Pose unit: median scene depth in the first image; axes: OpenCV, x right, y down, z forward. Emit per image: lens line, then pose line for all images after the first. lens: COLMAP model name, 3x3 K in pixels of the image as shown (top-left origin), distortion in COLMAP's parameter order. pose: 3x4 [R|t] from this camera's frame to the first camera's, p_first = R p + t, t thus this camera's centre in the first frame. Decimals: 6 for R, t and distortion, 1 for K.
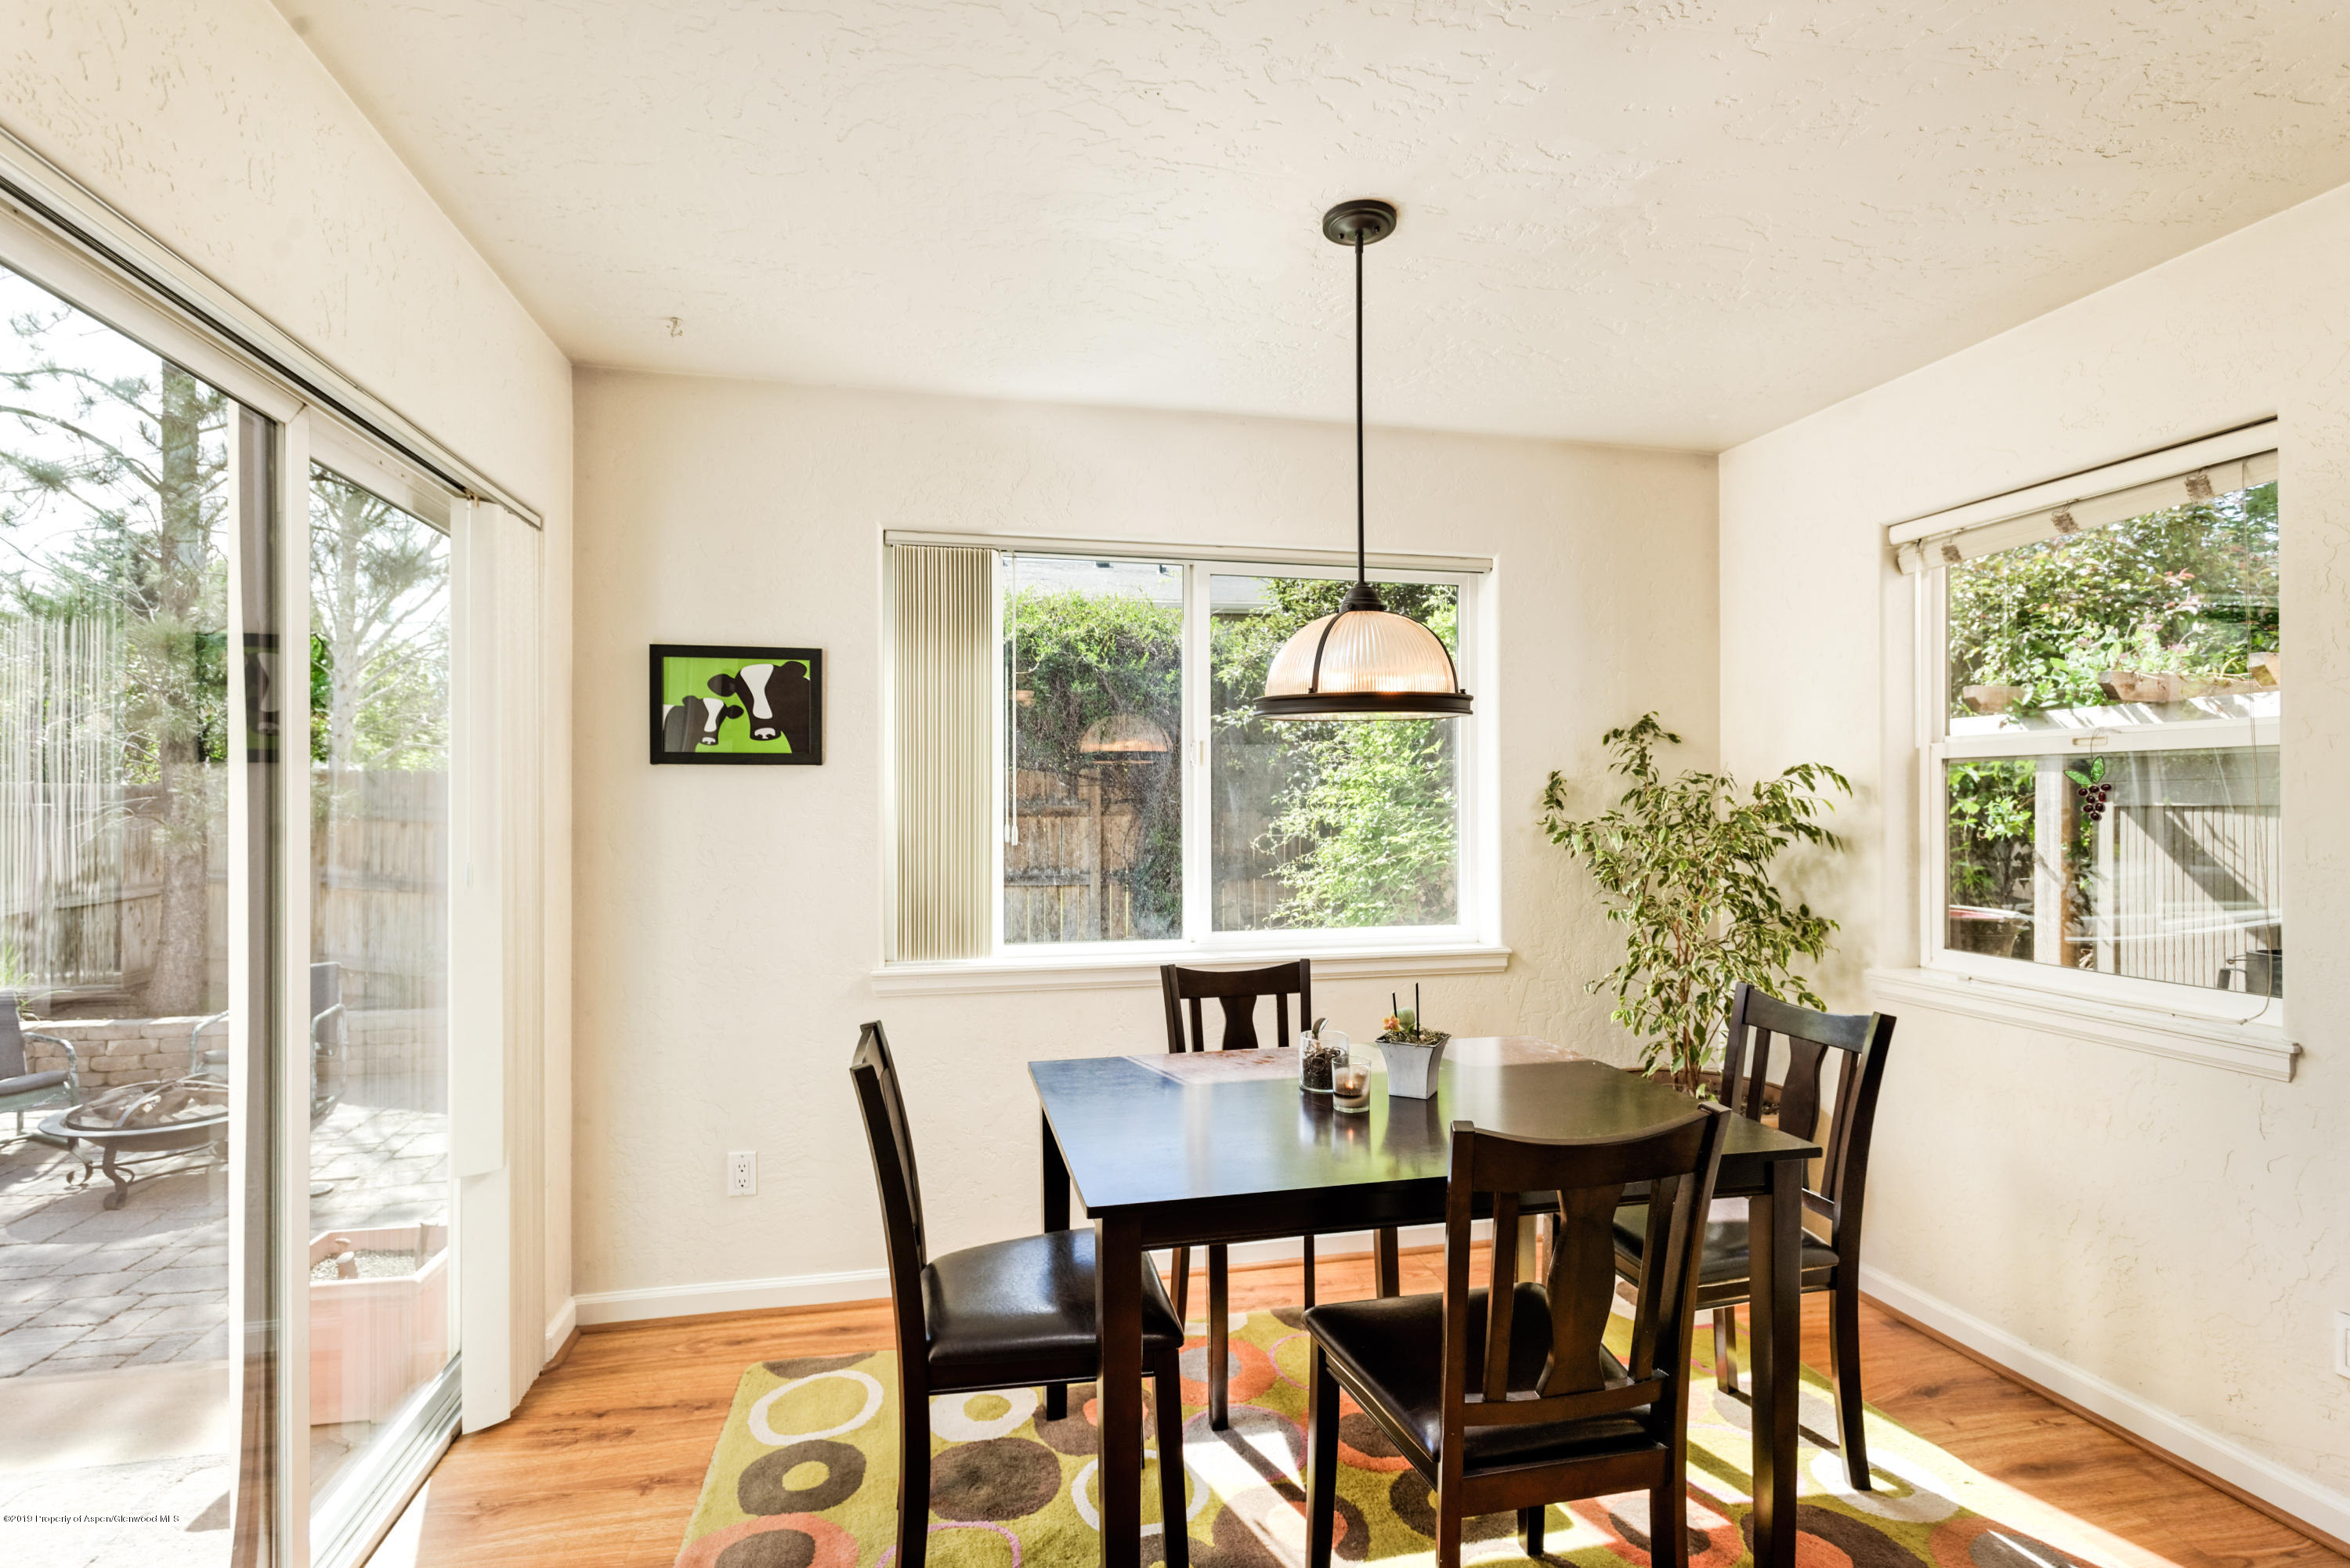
lens RADIAL K [[1109.8, 0, 1182.5], [0, 1109.8, 795.6], [0, 0, 1]] dist [-0.001095, -0.000239]
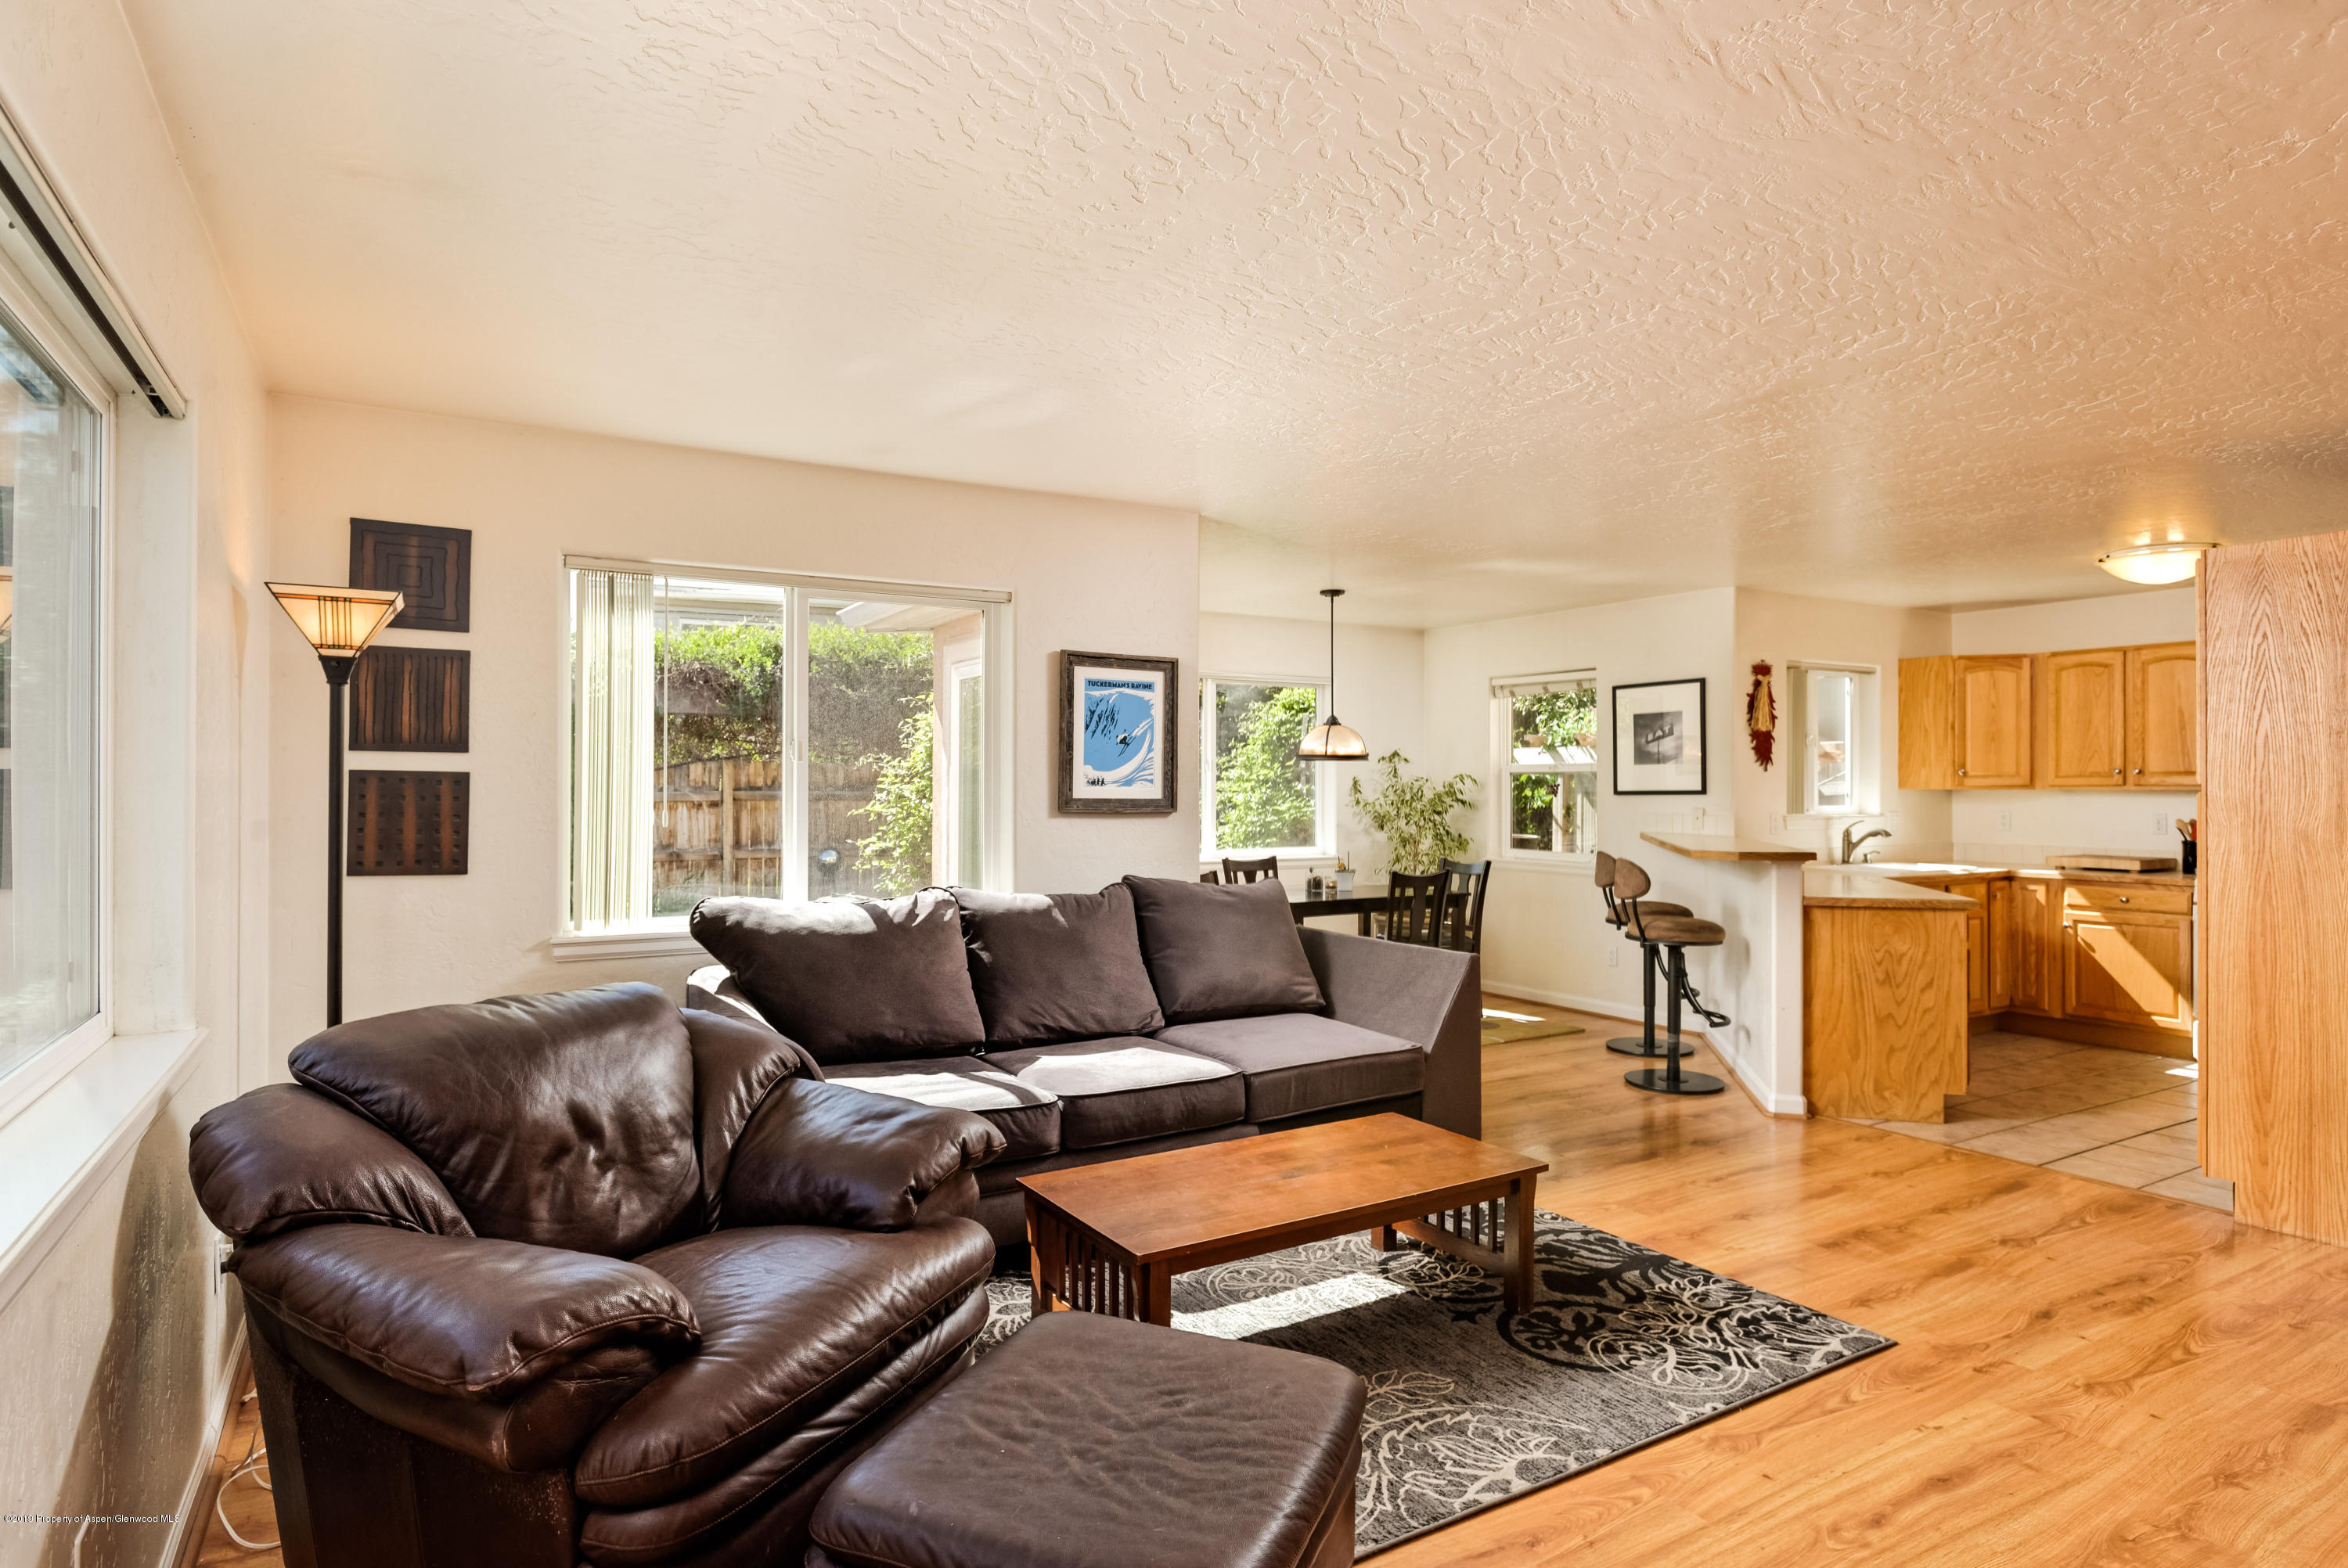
lens RADIAL K [[1254.5, 0, 1174.0], [0, 1254.5, 784.0], [0, 0, 1]] dist [-0.002849, -0.000146]
pose [[0.952605, 0.003043, 0.304196, -0.877287], [-0.002963, 0.999995, -0.000724, -0.002835], [-0.304197, -0.000211, 0.952609, -1.432698]]
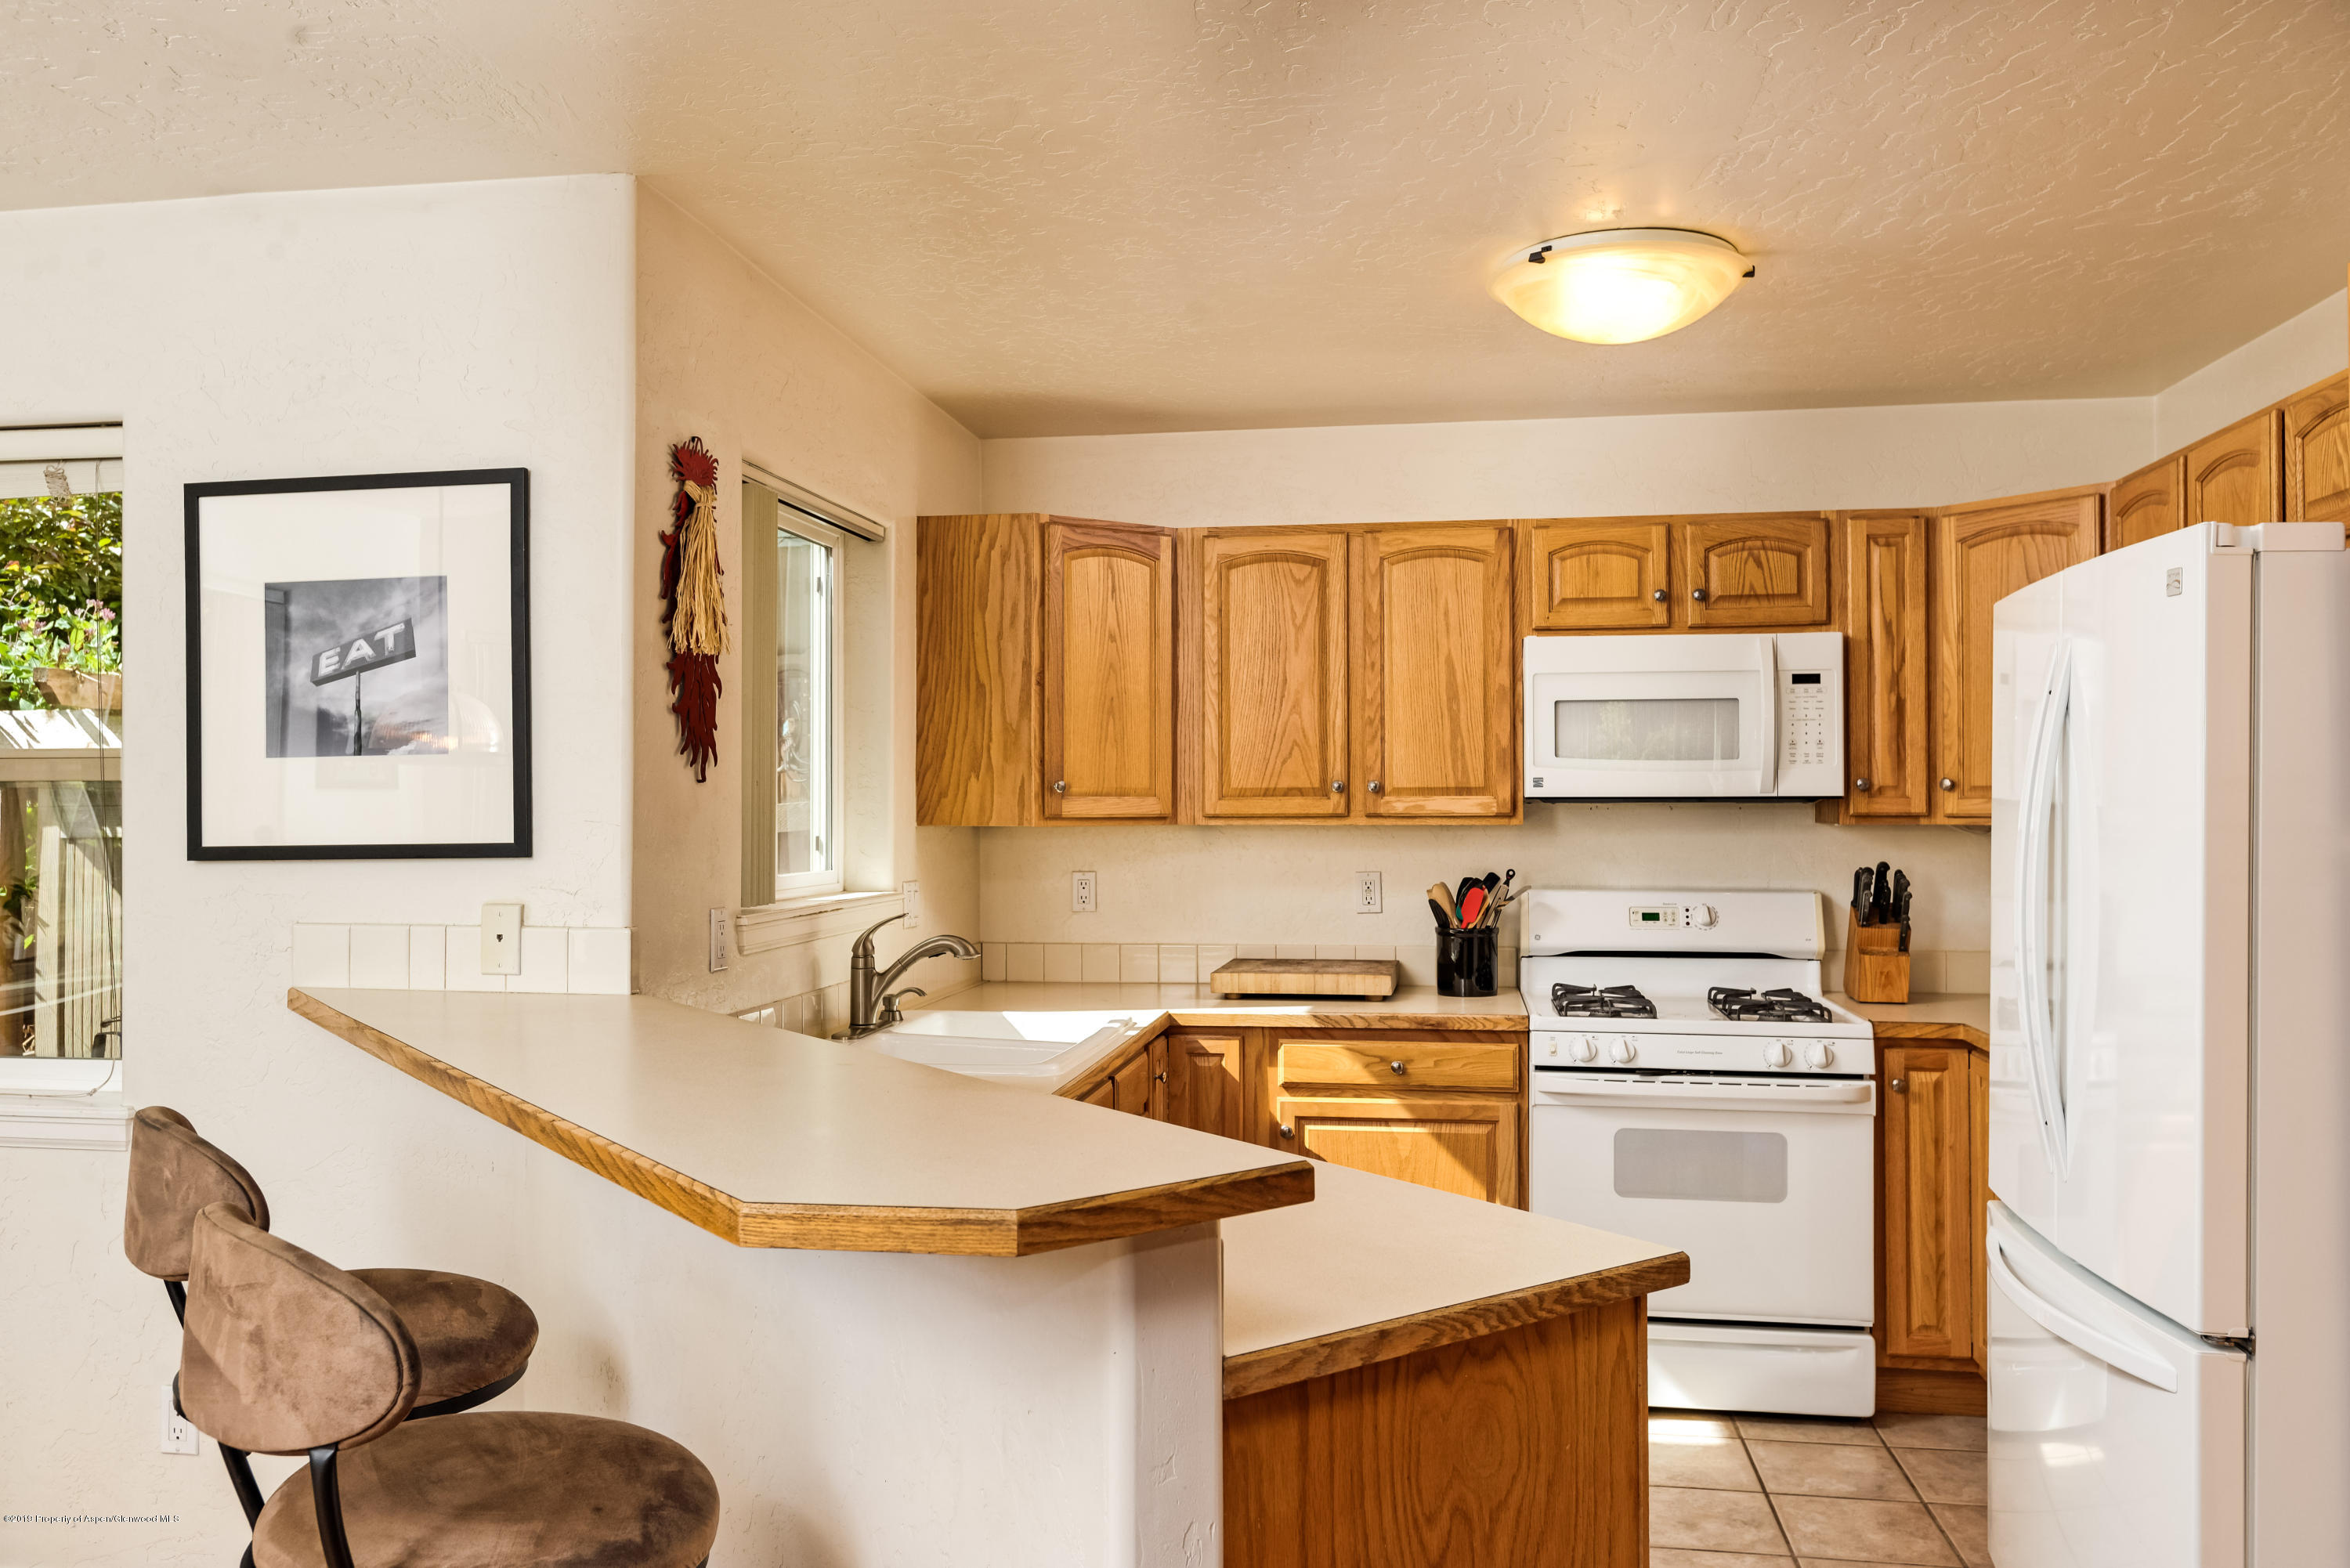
lens RADIAL K [[1754.7, 0, 1175.0], [0, 1754.7, 784.0], [0, 0, 1]] dist [-0.003742, -0.000629]
pose [[0.380435, 0.008173, 0.924771, -0.015462], [-0.001231, 0.999965, -0.008331, -0.021382], [-0.924807, 0.002031, 0.380432, -0.248989]]
